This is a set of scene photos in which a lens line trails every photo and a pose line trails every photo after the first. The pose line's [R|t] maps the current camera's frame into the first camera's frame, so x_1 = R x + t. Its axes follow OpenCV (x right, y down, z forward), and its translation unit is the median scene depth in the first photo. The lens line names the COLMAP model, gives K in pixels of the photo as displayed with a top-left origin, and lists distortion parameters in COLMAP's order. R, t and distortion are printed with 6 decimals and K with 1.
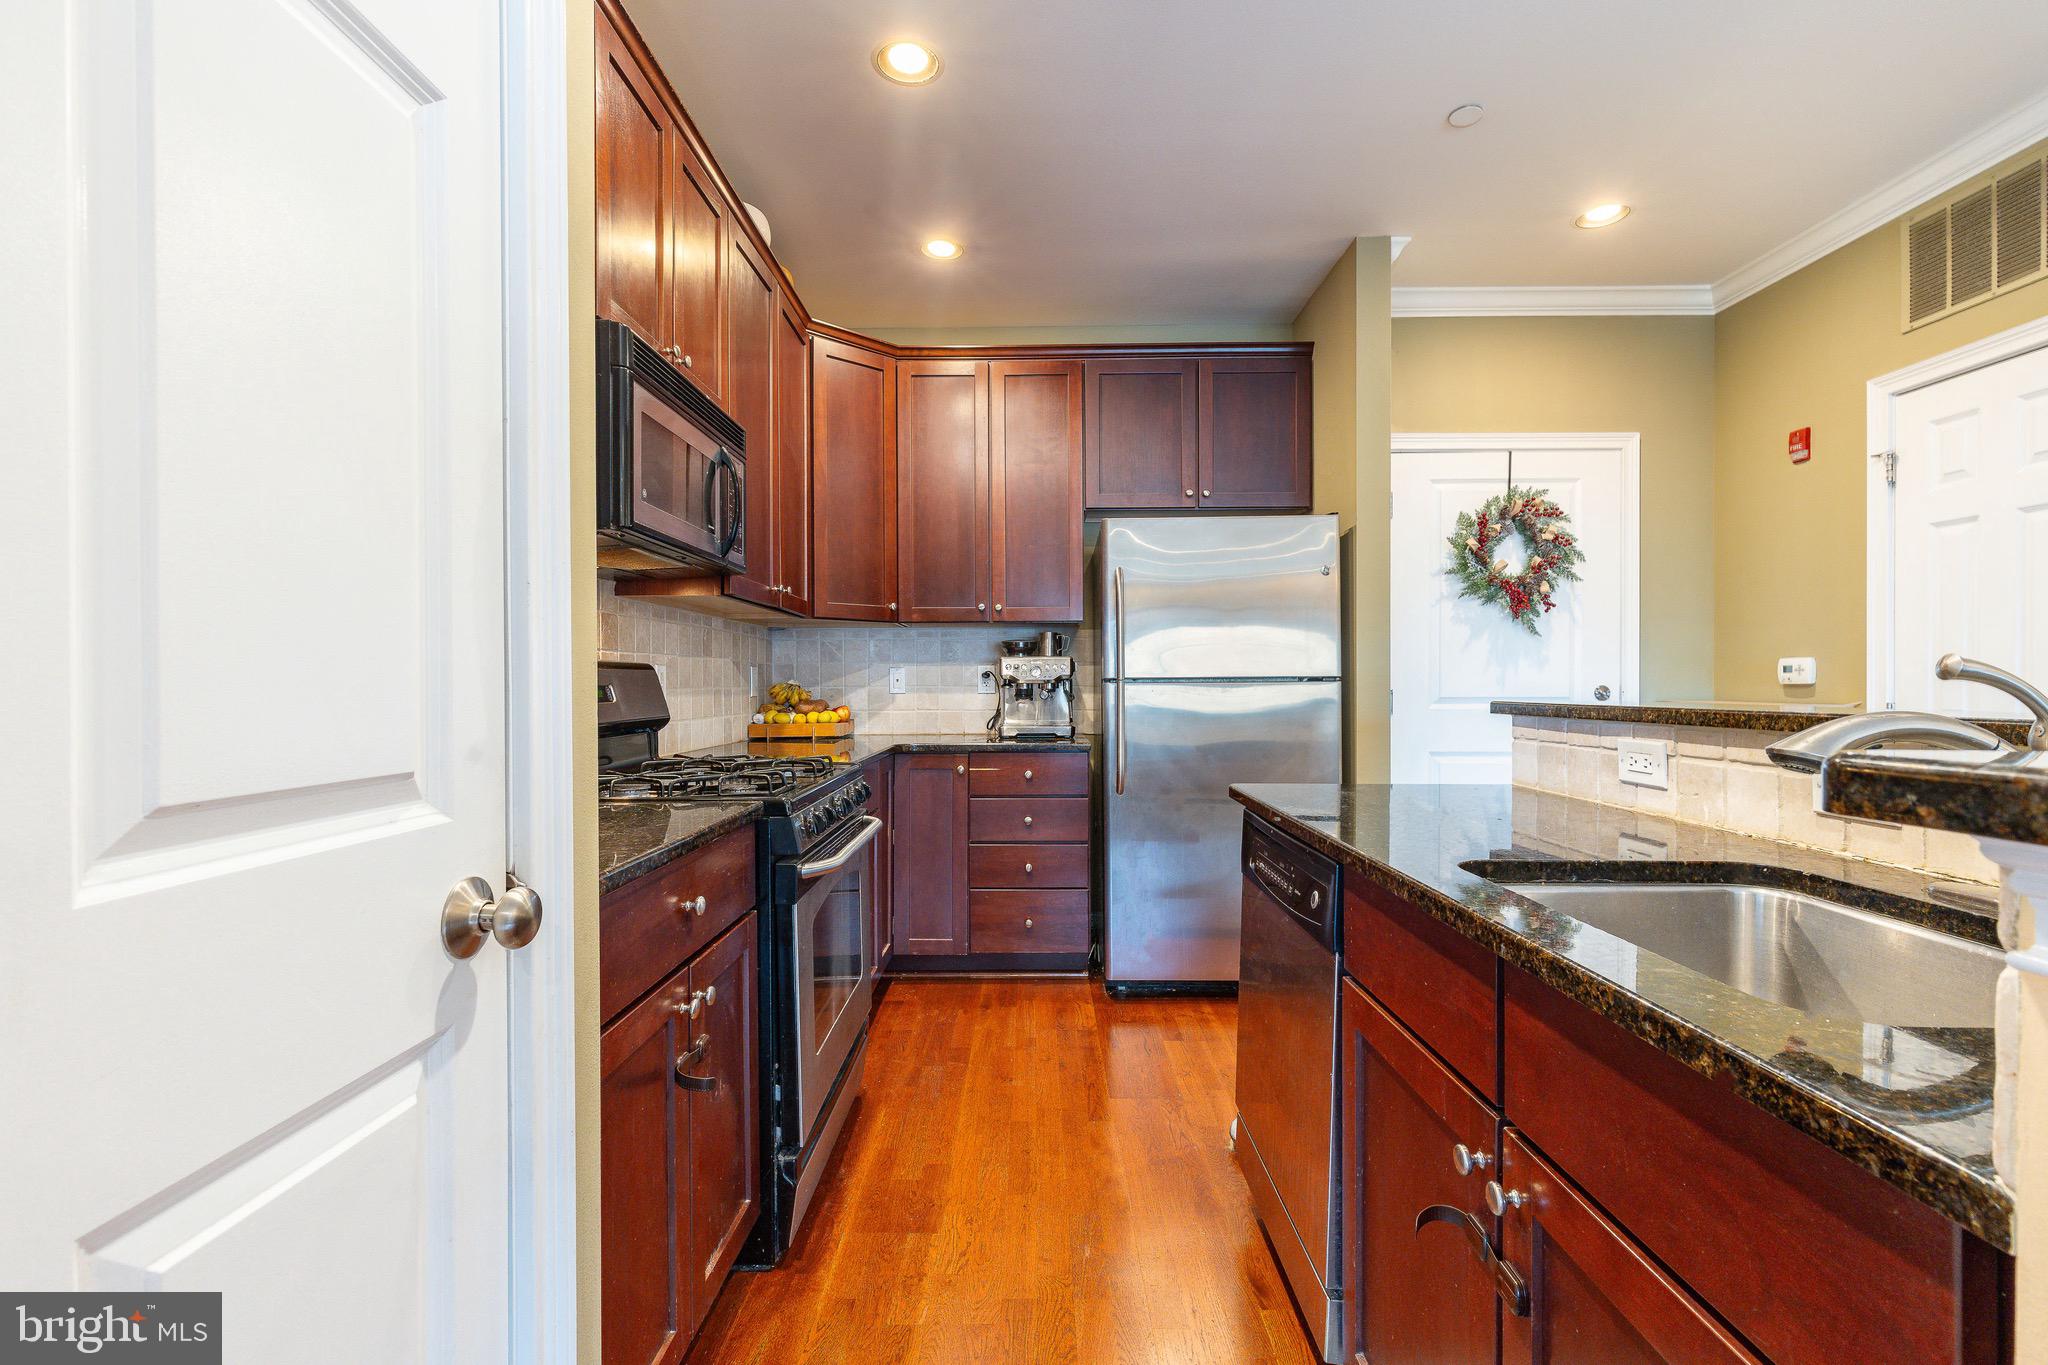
lens RADIAL K [[907.1, 0, 1024.0], [0, 907.1, 682.5], [0, 0, 1]] dist [0.031431, 0.000134]
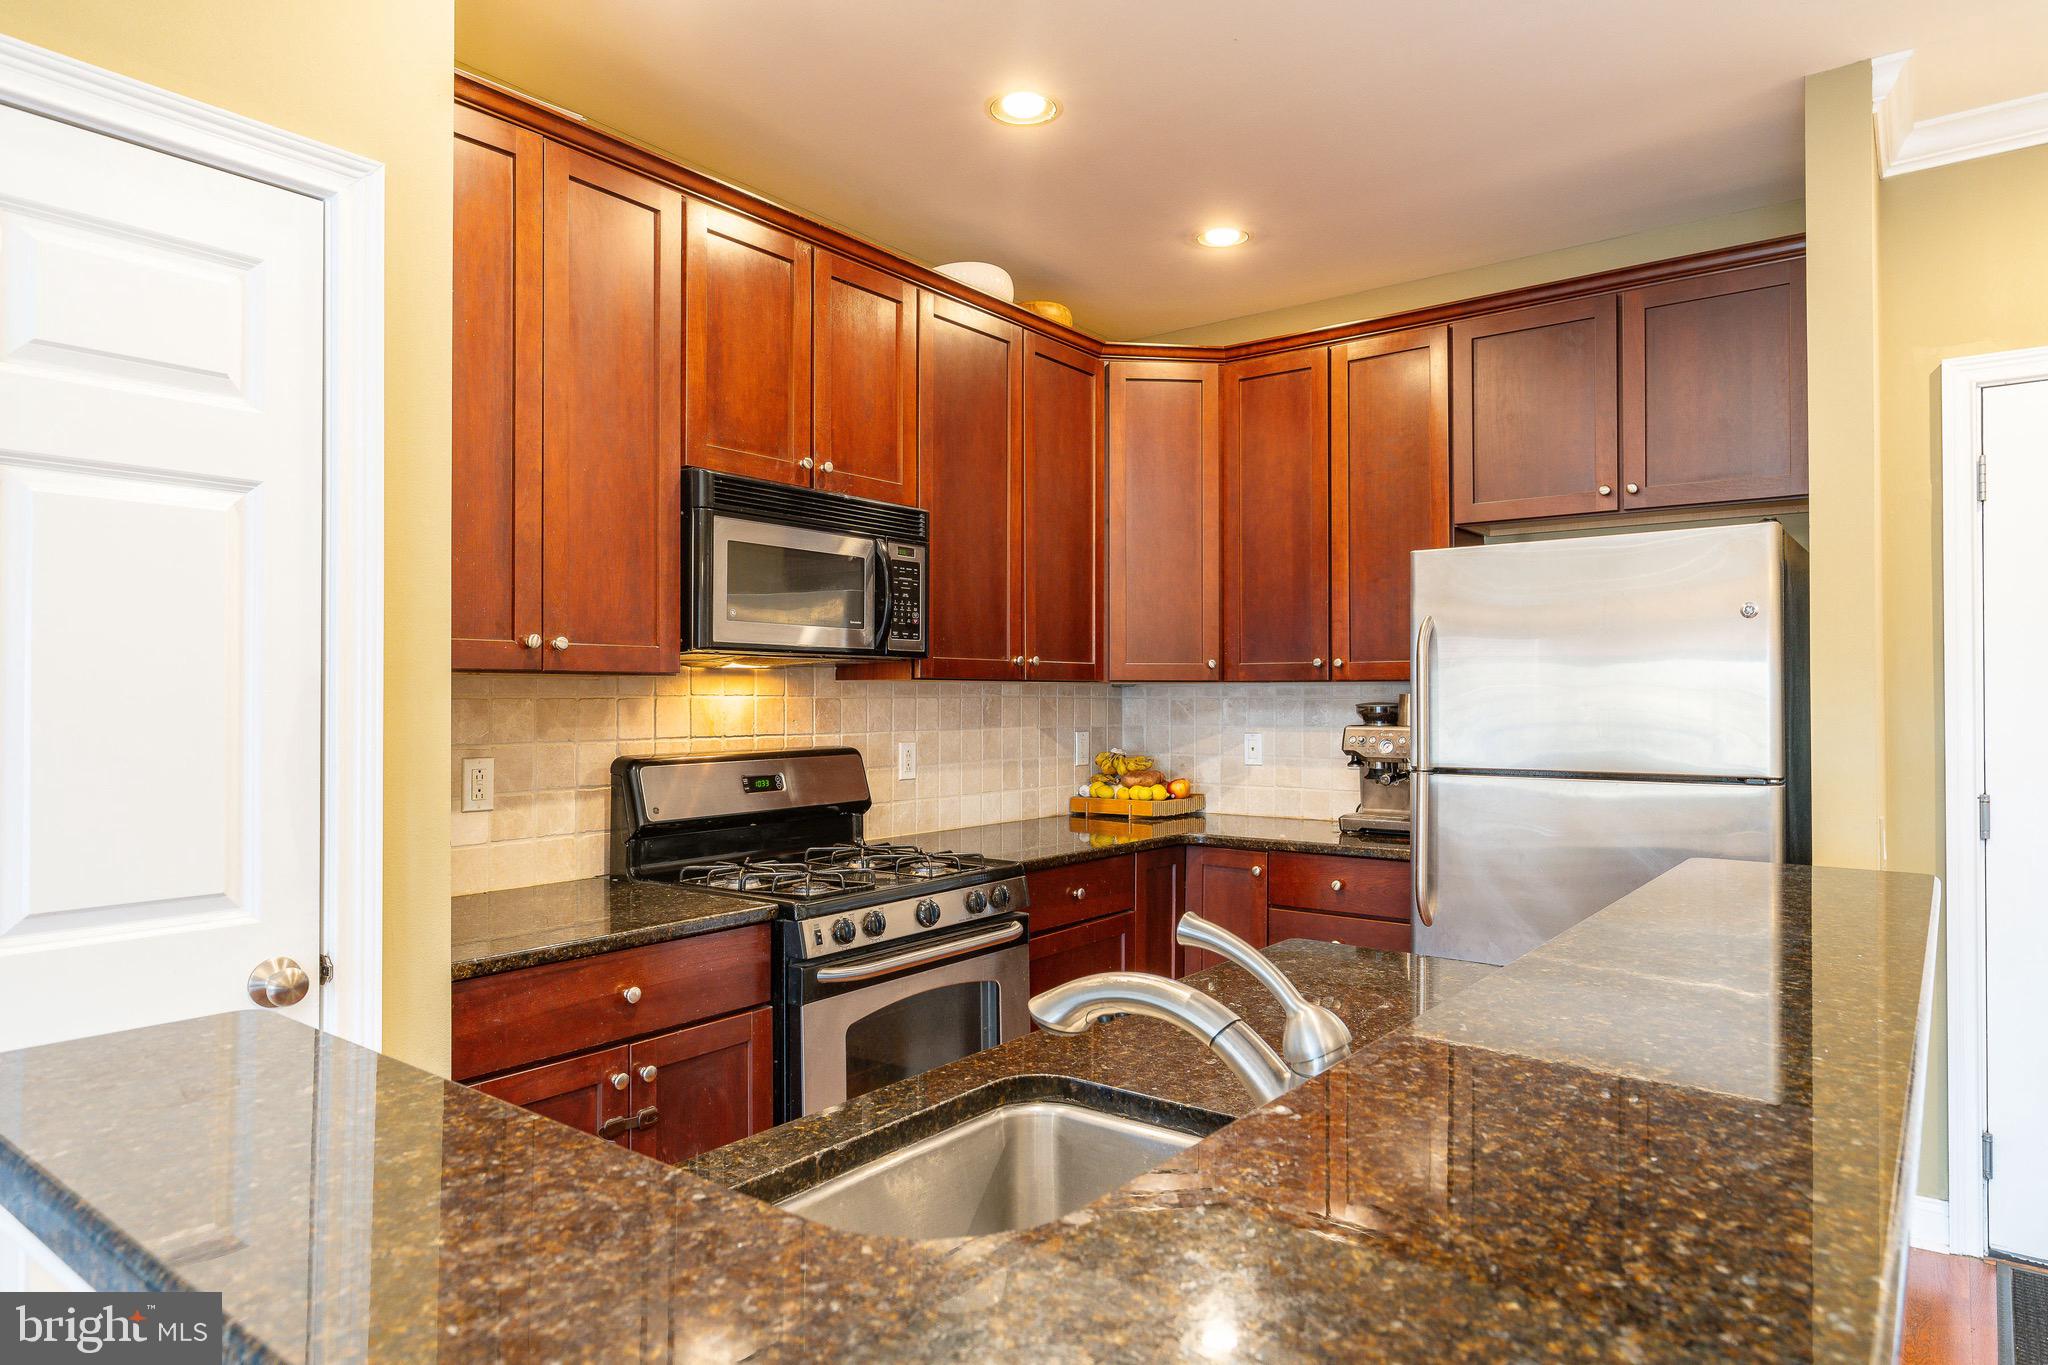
lens RADIAL K [[1206.6, 0, 1024.0], [0, 1206.6, 682.5], [0, 0, 1]] dist [0.000135, 0.000452]
pose [[0.795988, -0.003422, -0.605302, 0.381931], [-0.002361, 0.999959, -0.008758, -0.056355], [0.605308, 0.008401, 0.795947, 0.023963]]
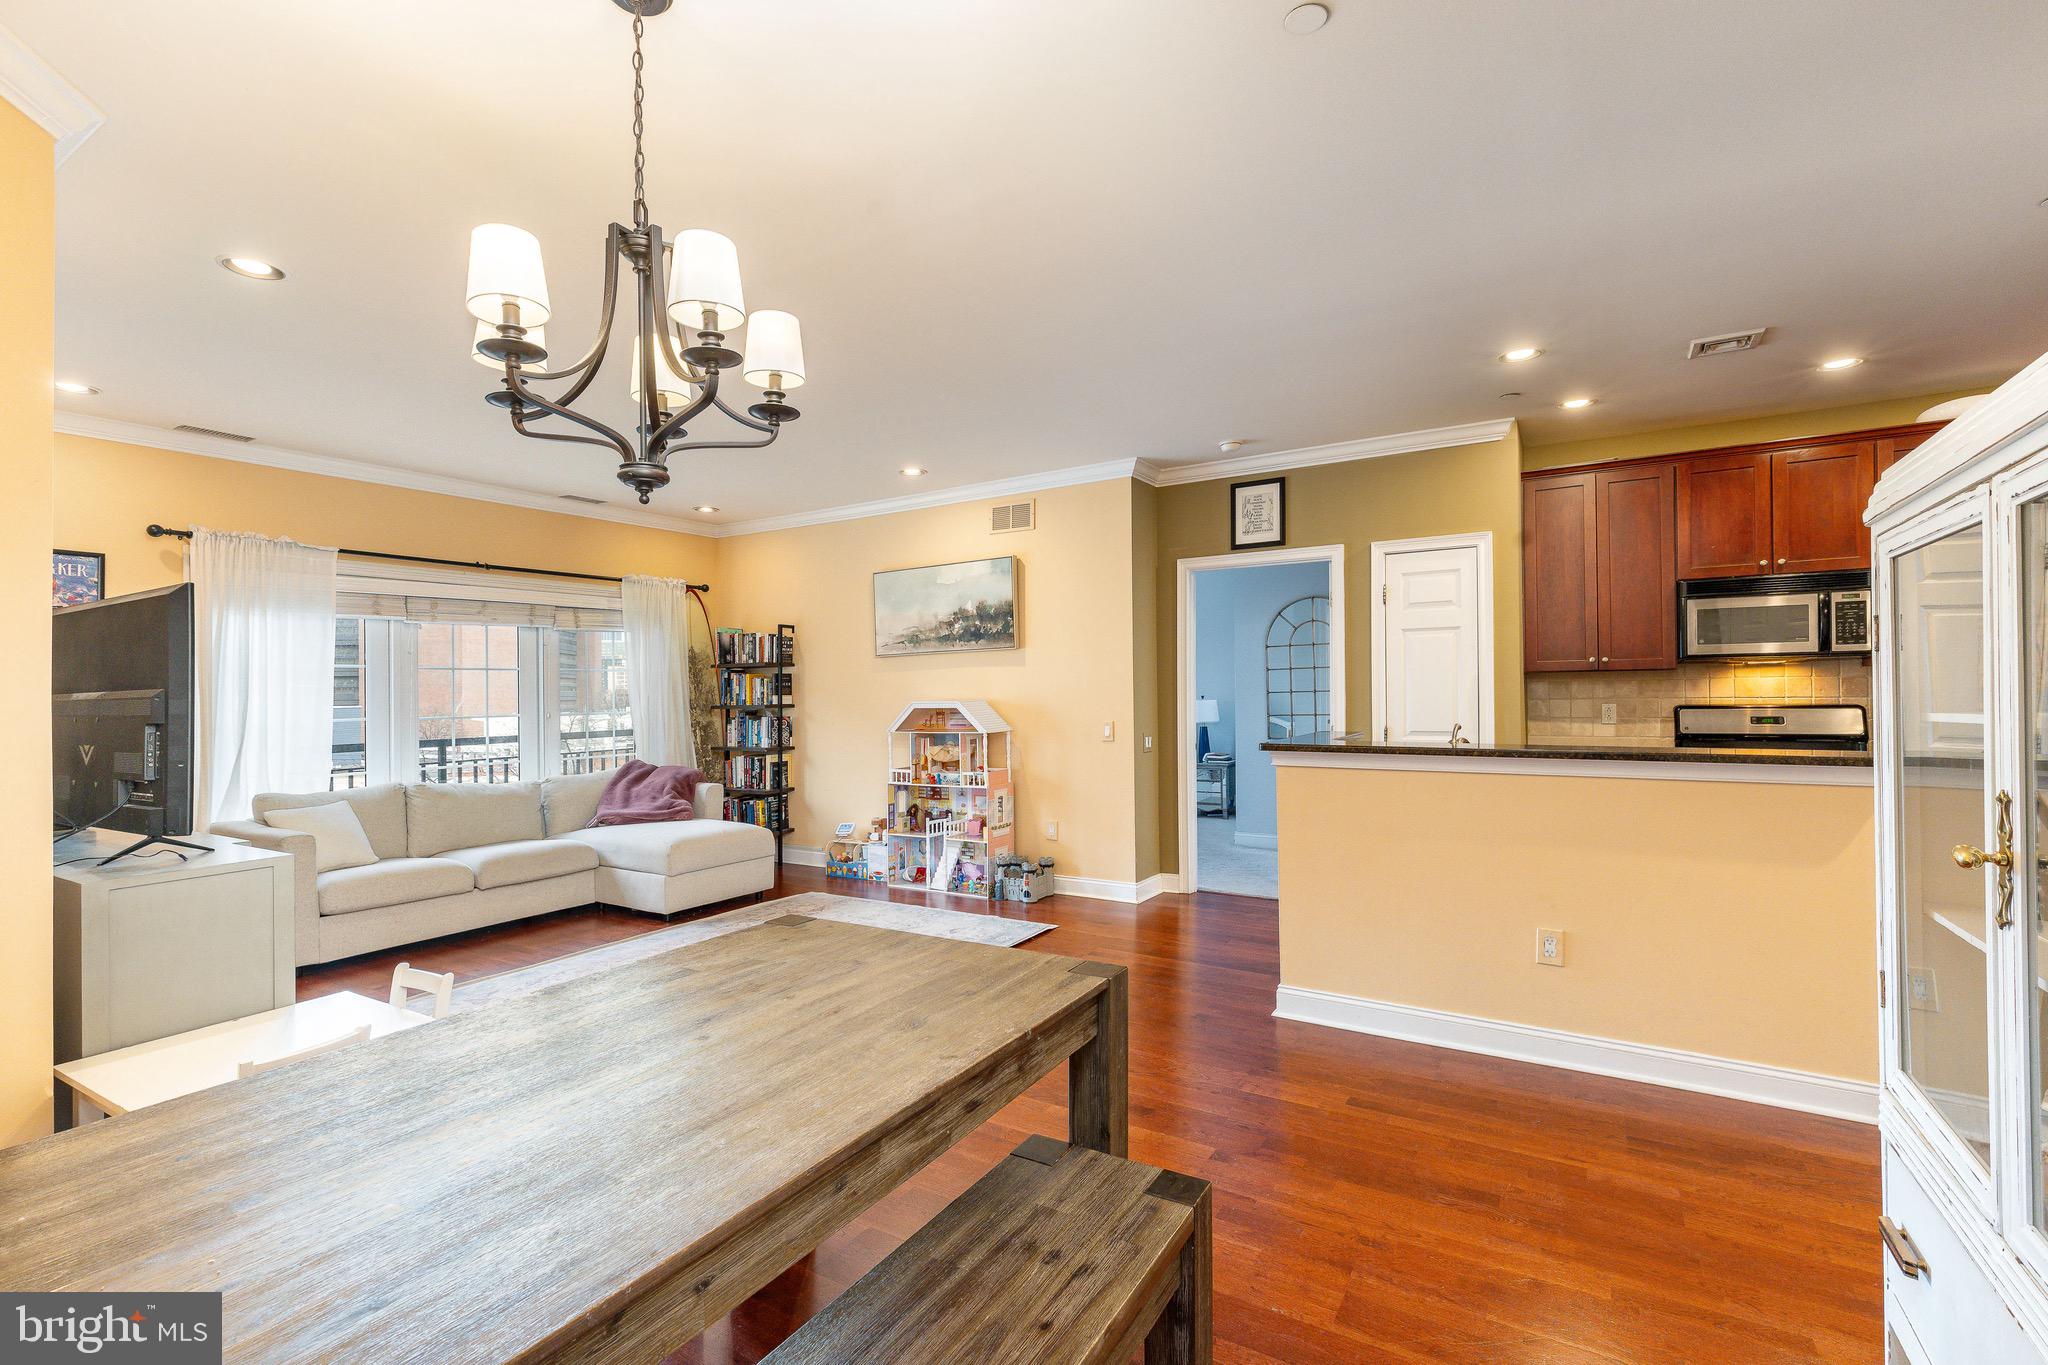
lens RADIAL K [[901.6, 0, 1024.0], [0, 901.6, 682.5], [0, 0, 1]] dist [0.003191, 0.000513]
pose [[-0.529983, 0.004030, -0.847999, 1.353298], [0.016377, 0.999851, -0.005483, -0.056523], [0.847850, -0.016793, -0.529970, 0.373329]]
